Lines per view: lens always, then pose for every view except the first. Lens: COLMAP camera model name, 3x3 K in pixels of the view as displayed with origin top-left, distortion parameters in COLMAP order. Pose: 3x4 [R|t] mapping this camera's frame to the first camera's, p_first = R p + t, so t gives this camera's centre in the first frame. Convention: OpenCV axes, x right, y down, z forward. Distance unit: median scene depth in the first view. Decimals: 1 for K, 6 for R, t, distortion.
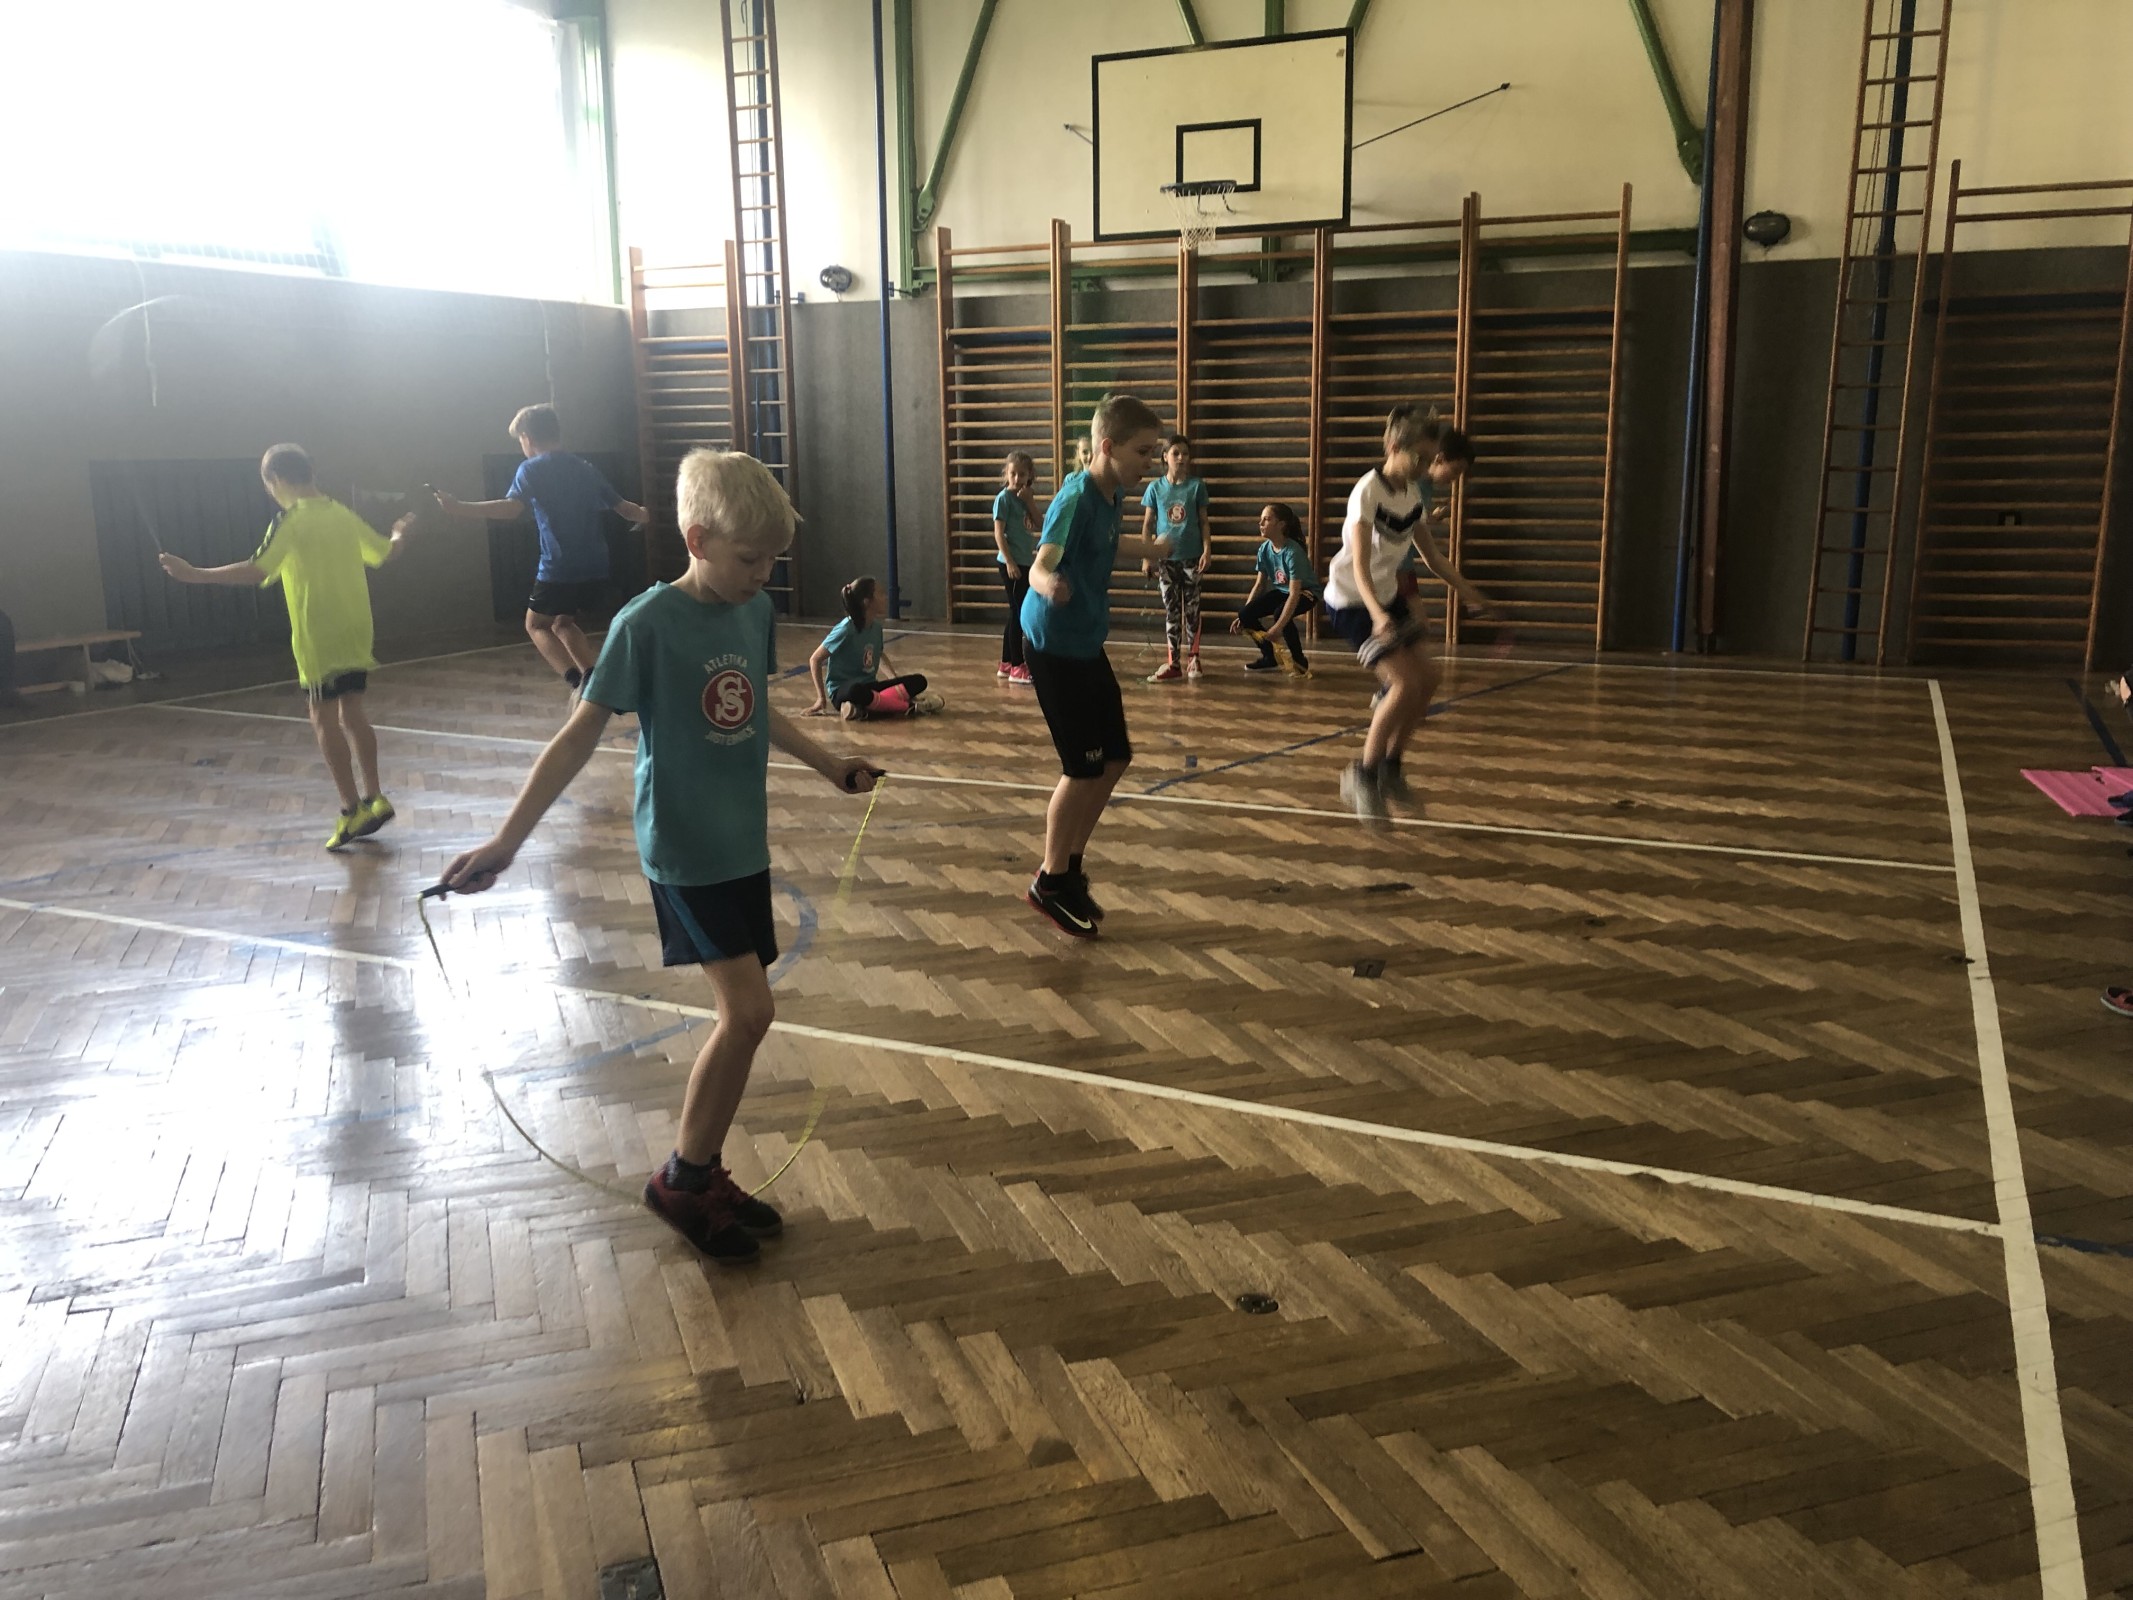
lens RADIAL K [[1871.6, 0, 1068.1], [0, 1871.6, 860.8], [0, 0, 1]] dist [0.069269, 0.007023]
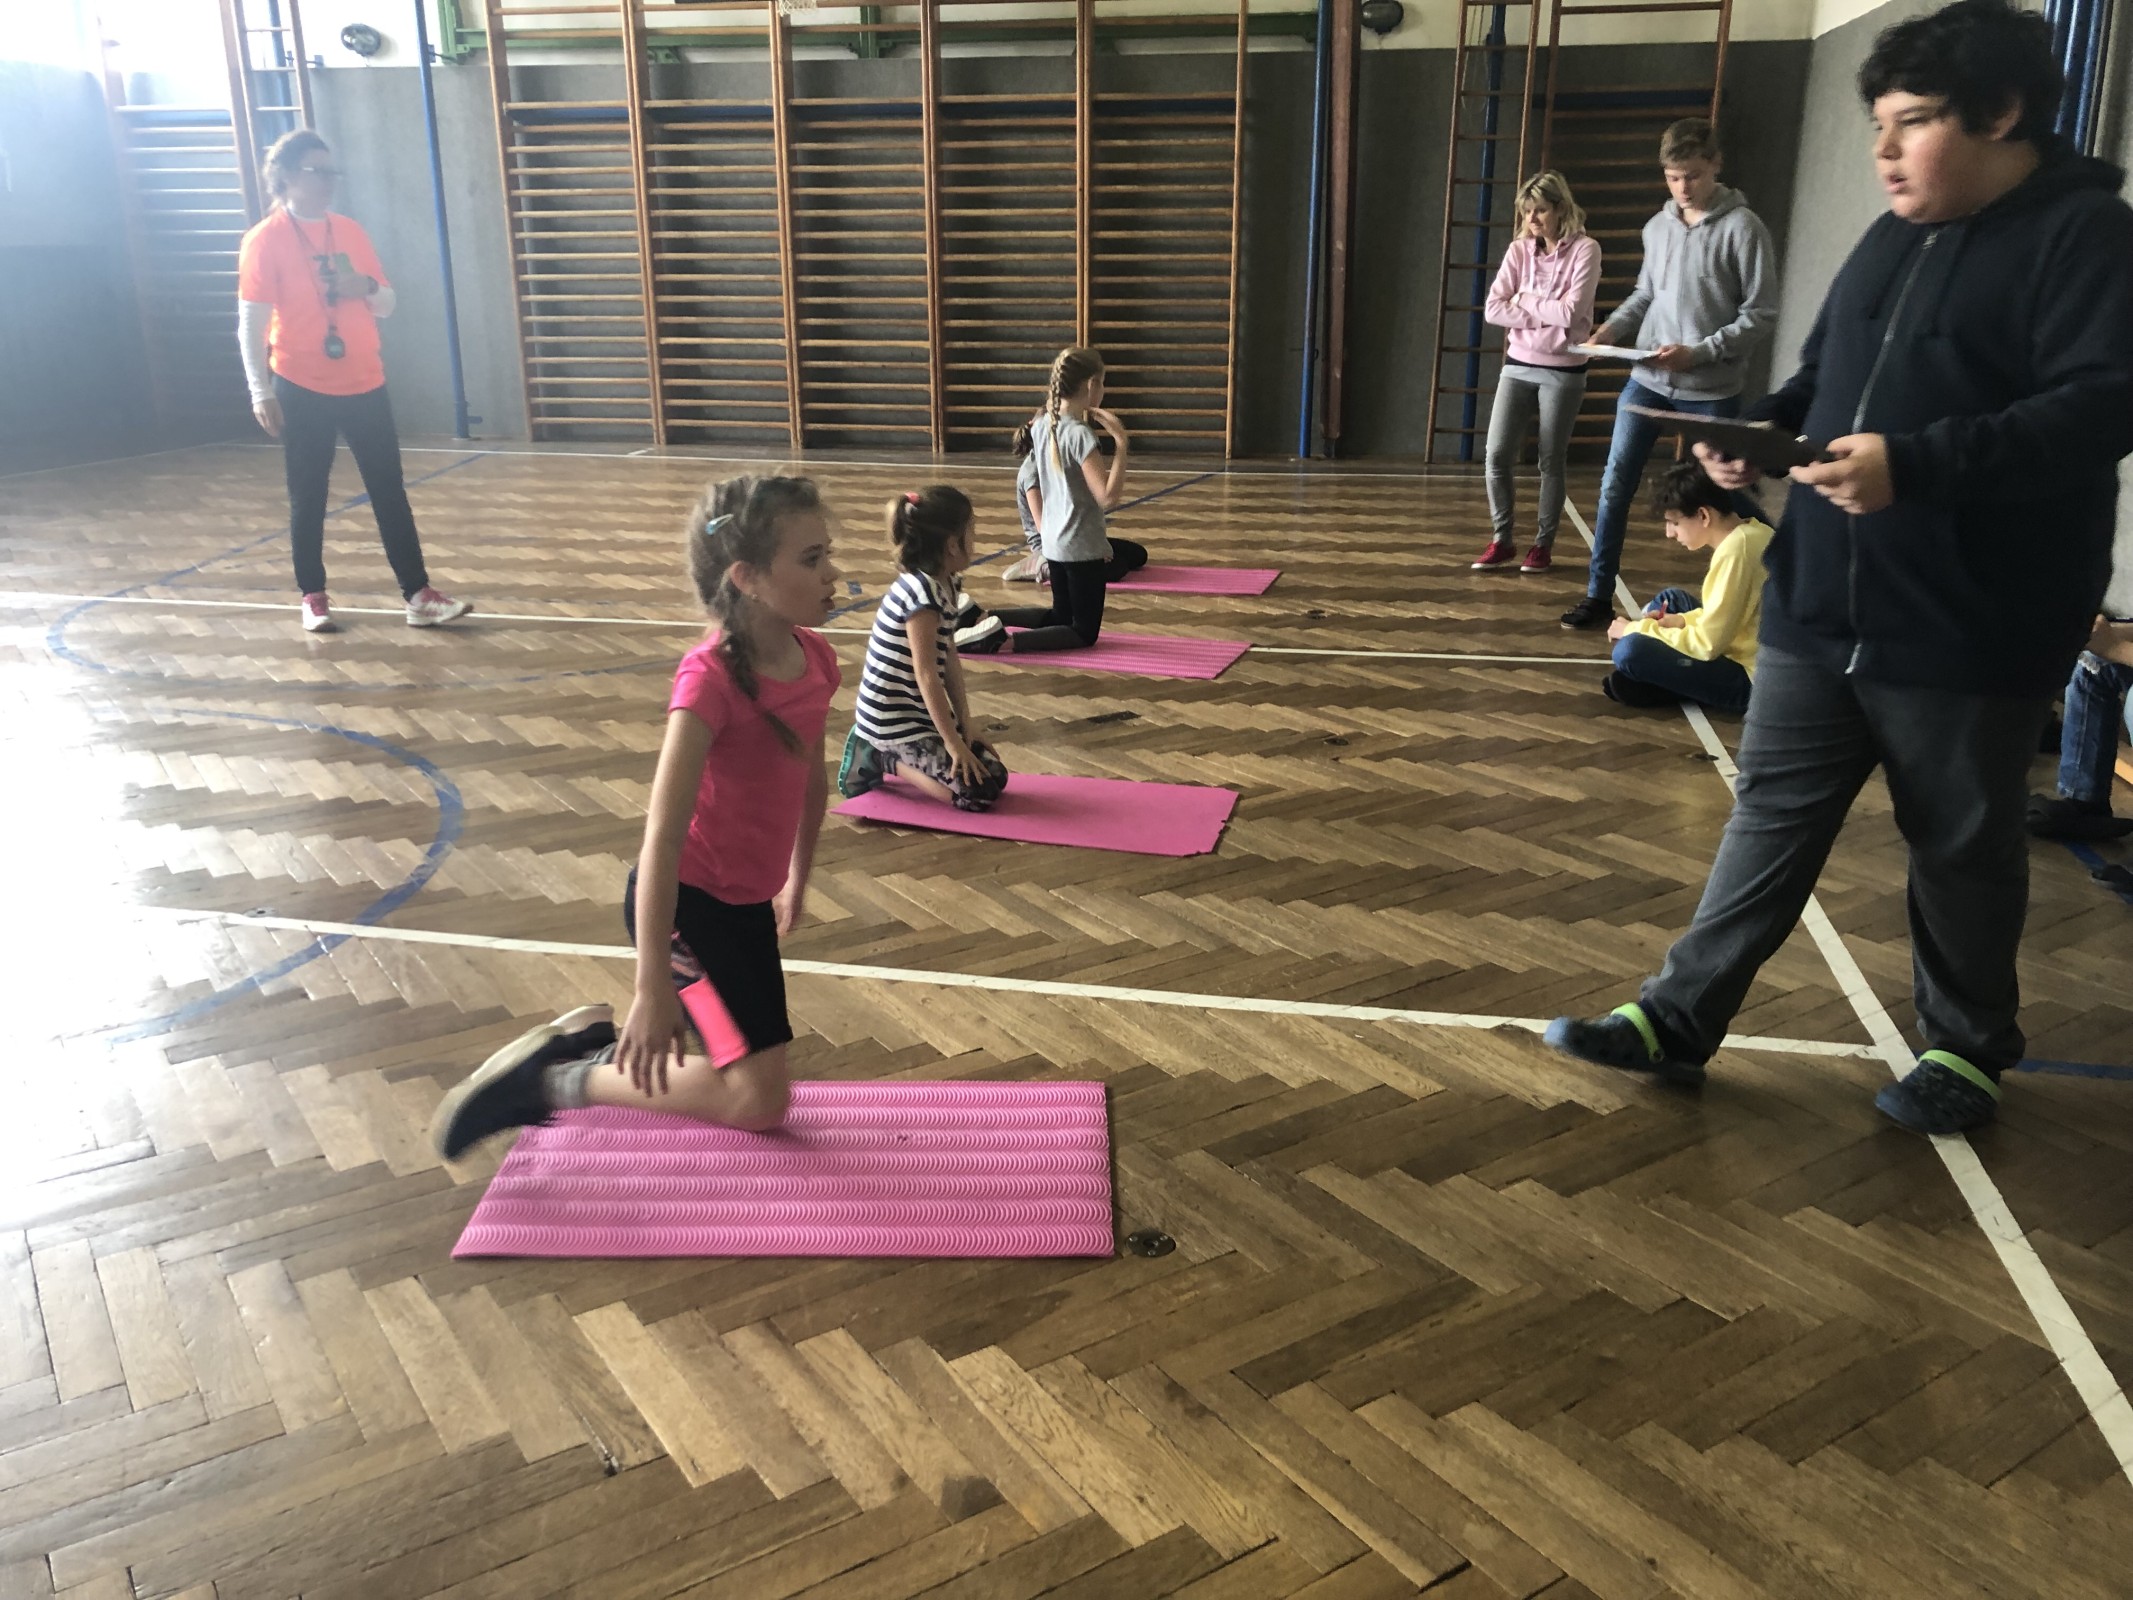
lens RADIAL K [[1831.8, 0, 1066.5], [0, 1831.8, 800.0], [0, 0, 1]] dist [0.086575, -0.086214]
pose [[0.969317, -0.068857, 0.235972, -0.078325], [0.054038, 0.996172, 0.068706, -0.009597], [-0.239799, -0.053846, 0.969328, 0.172574]]
